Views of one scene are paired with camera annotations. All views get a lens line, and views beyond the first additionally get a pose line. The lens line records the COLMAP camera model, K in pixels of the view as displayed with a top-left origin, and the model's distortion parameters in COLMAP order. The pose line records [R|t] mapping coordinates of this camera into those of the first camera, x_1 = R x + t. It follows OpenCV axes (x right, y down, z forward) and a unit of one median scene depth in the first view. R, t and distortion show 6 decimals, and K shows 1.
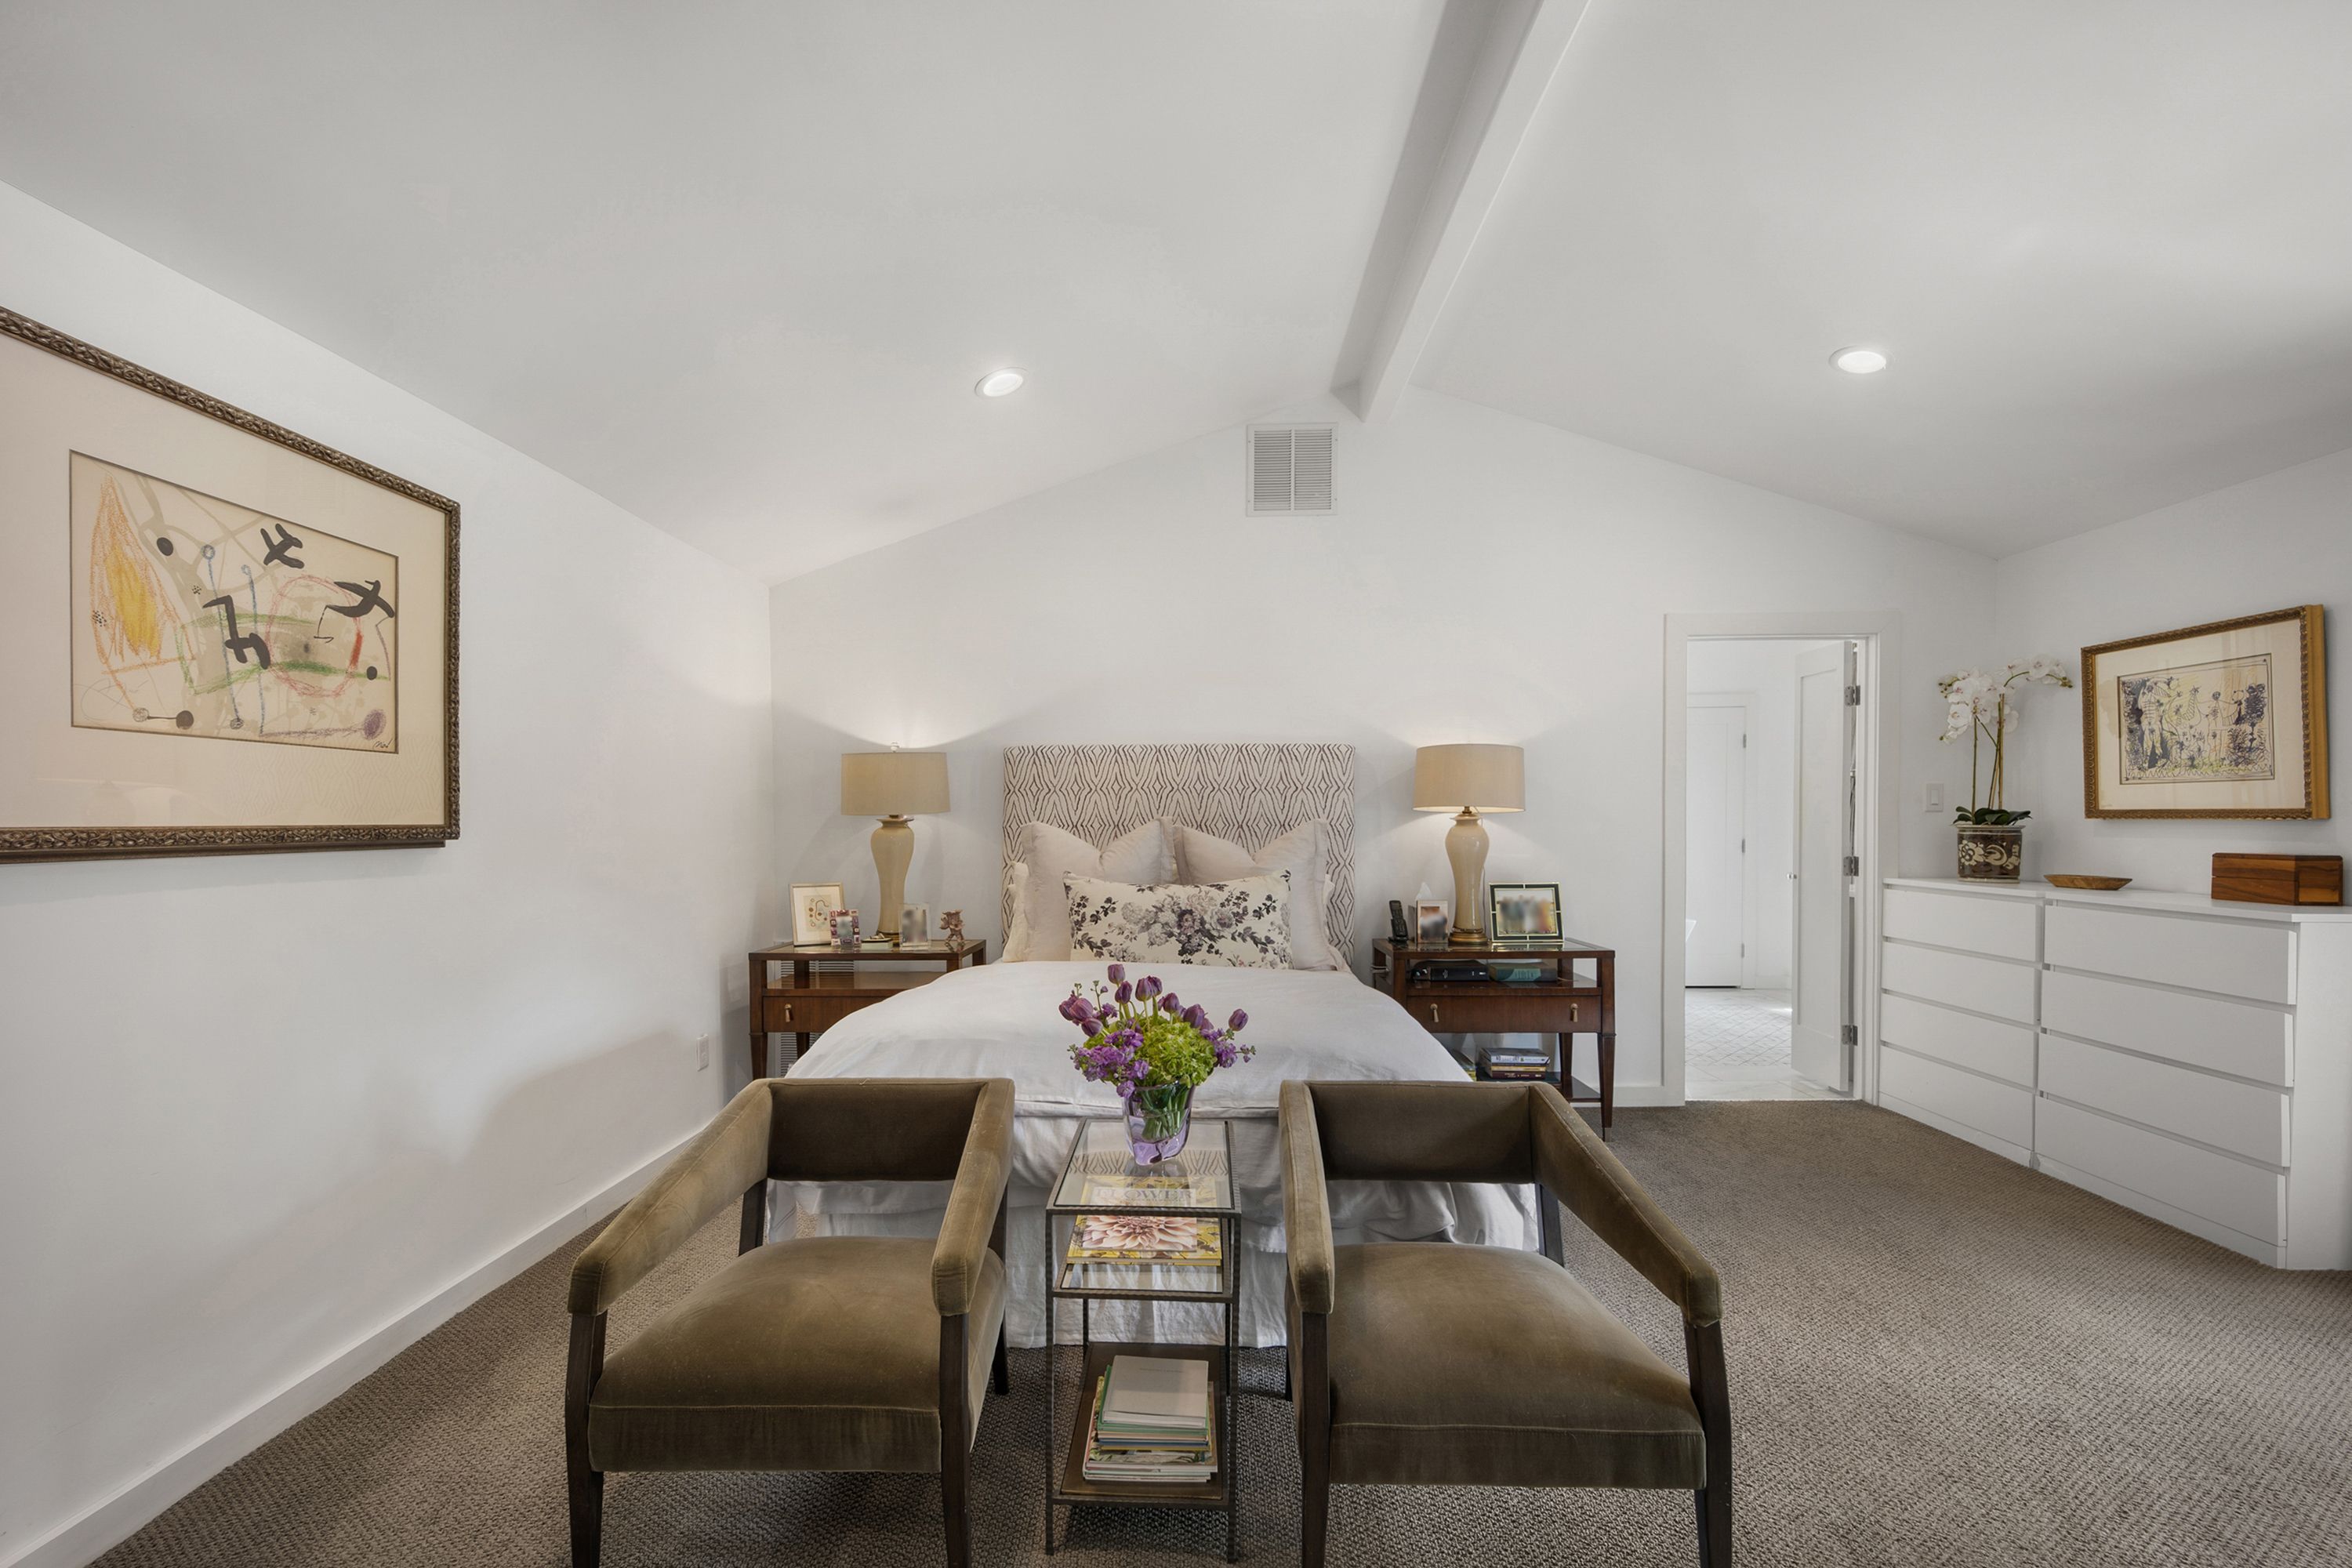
lens RADIAL K [[995.9, 0, 1187.9], [0, 995.9, 823.4], [0, 0, 1]] dist [-0.010482, -0.000083]
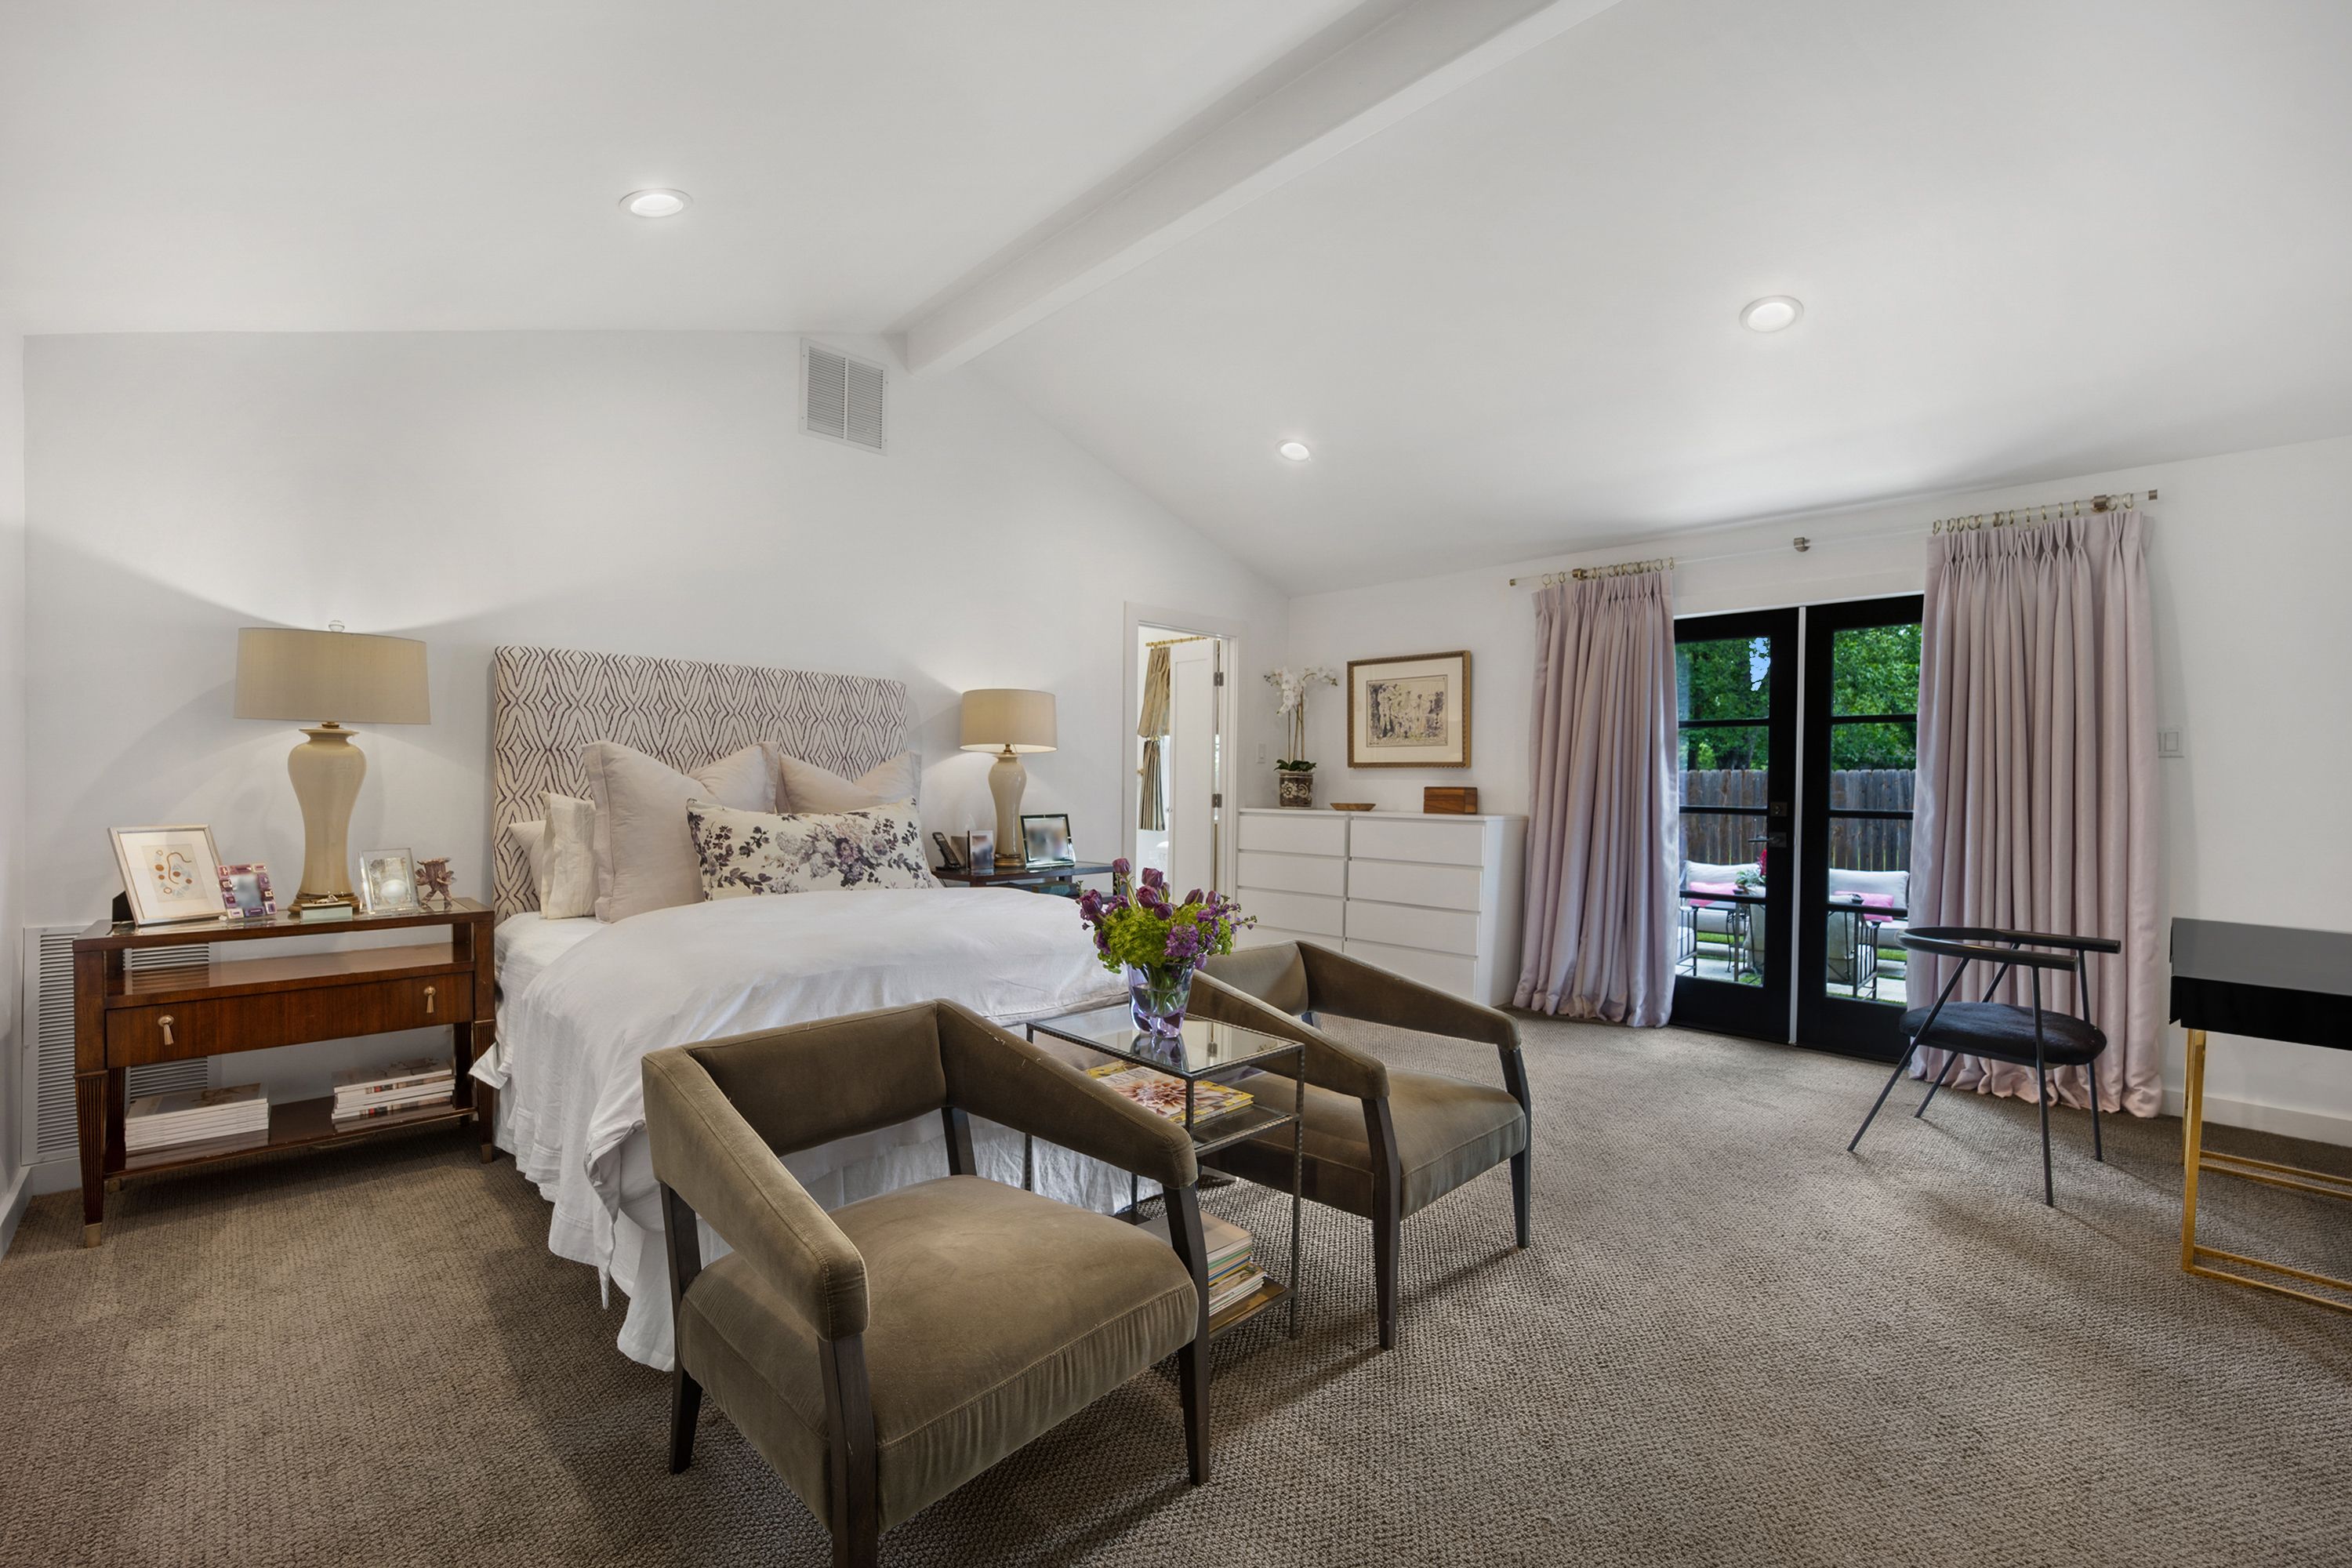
lens RADIAL K [[952.5, 0, 1170.8], [0, 952.5, 773.2], [0, 0, 1]] dist [-0.001254, -0.000514]
pose [[0.693066, 0.020102, 0.720594, -0.408282], [-0.009328, 0.999778, -0.018919, 0.036300], [-0.720814, 0.006390, 0.693099, 0.134679]]
